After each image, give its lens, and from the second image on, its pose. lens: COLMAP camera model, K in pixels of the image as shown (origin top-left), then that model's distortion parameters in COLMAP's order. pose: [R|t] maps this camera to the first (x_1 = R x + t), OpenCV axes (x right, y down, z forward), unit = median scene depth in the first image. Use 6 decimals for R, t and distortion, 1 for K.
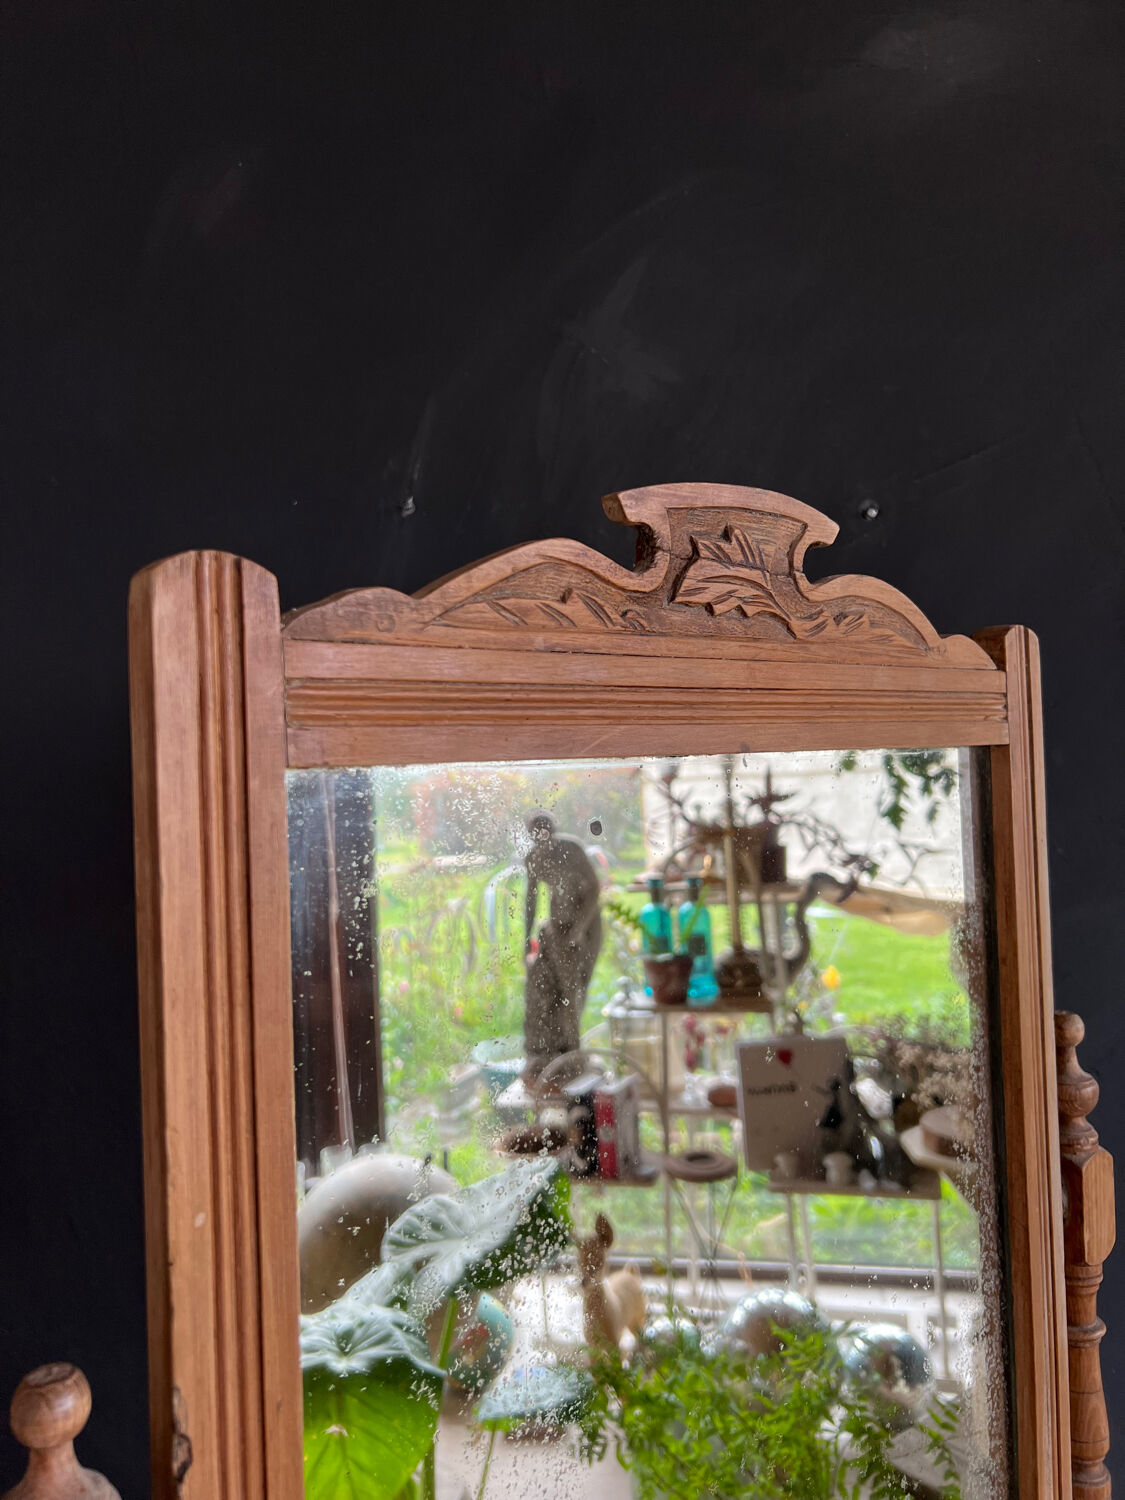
lens RADIAL K [[1166.6, 0, 561.2], [0, 1166.6, 723.2], [0, 0, 1]] dist [-0.001558, -0.004761]
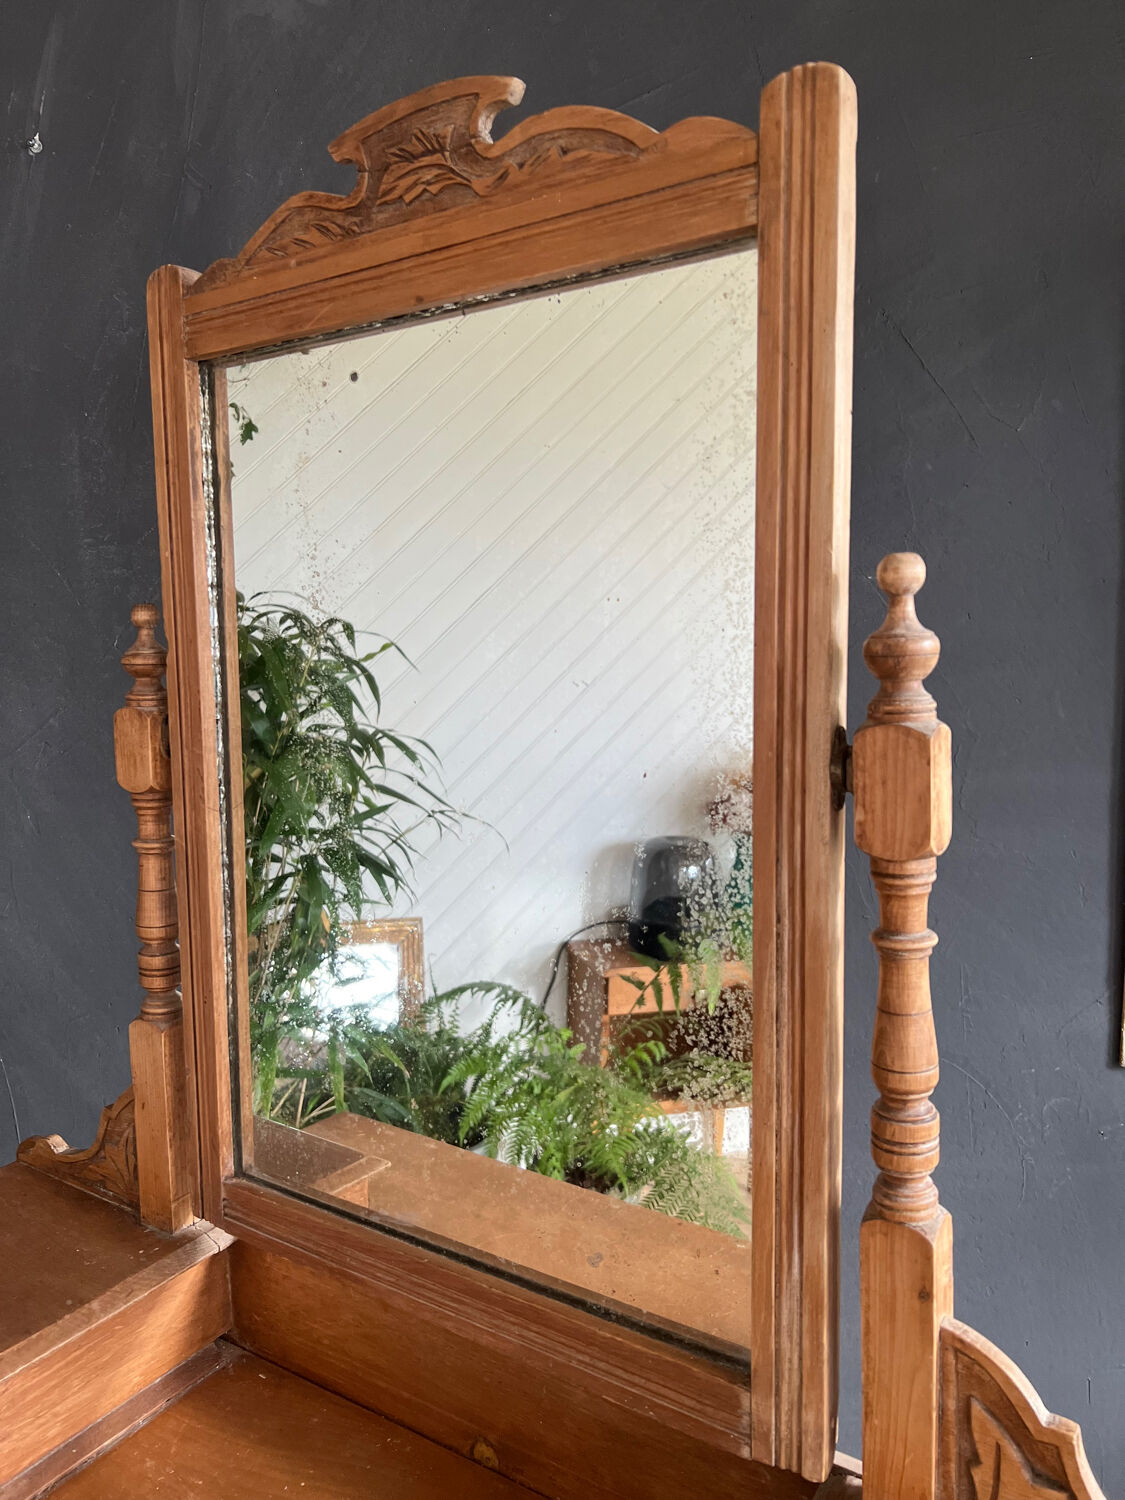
lens RADIAL K [[1136.6, 0, 555.4], [0, 1136.6, 749.4], [0, 0, 1]] dist [0.041605, -0.048249]
pose [[0.277566, 0.124106, -0.952657, 1.156592], [0.040238, 0.989249, 0.140597, 0.270093], [0.959864, -0.077358, 0.269588, 0.565953]]
